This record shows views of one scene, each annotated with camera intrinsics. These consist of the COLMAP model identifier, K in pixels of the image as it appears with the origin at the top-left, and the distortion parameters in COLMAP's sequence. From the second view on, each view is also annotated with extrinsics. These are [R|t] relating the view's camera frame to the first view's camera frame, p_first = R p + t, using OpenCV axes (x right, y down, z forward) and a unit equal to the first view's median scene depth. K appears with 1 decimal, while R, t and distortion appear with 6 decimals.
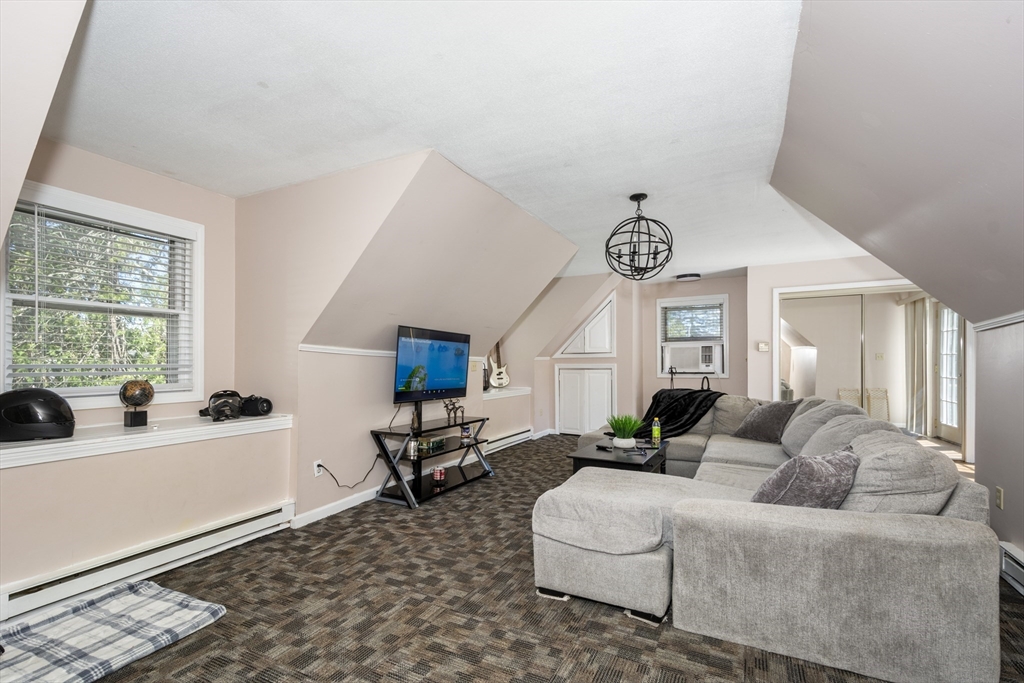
lens RADIAL K [[451.8, 0, 509.9], [0, 451.8, 360.6], [0, 0, 1]] dist [0.010125, -0.001386]
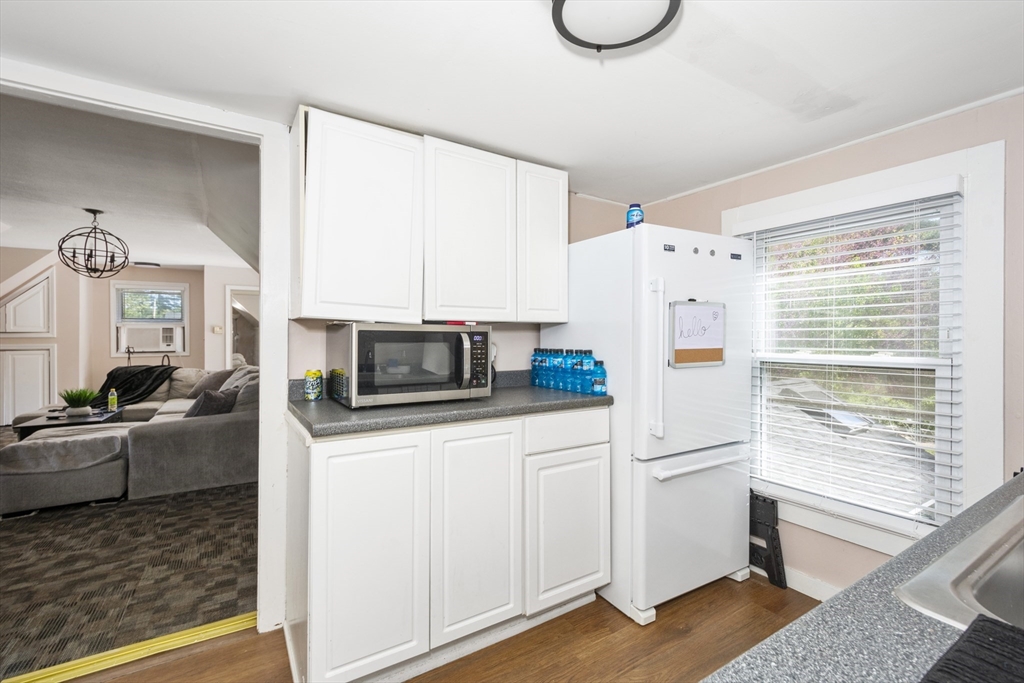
lens RADIAL K [[451.8, 0, 514.9], [0, 451.8, 340.4], [0, 0, 1]] dist [0.010125, -0.001386]
pose [[0.500980, -0.001726, 0.865457, -0.205861], [-0.002948, 0.999989, 0.003700, -0.013499], [-0.865454, -0.004405, 0.500970, -0.584076]]
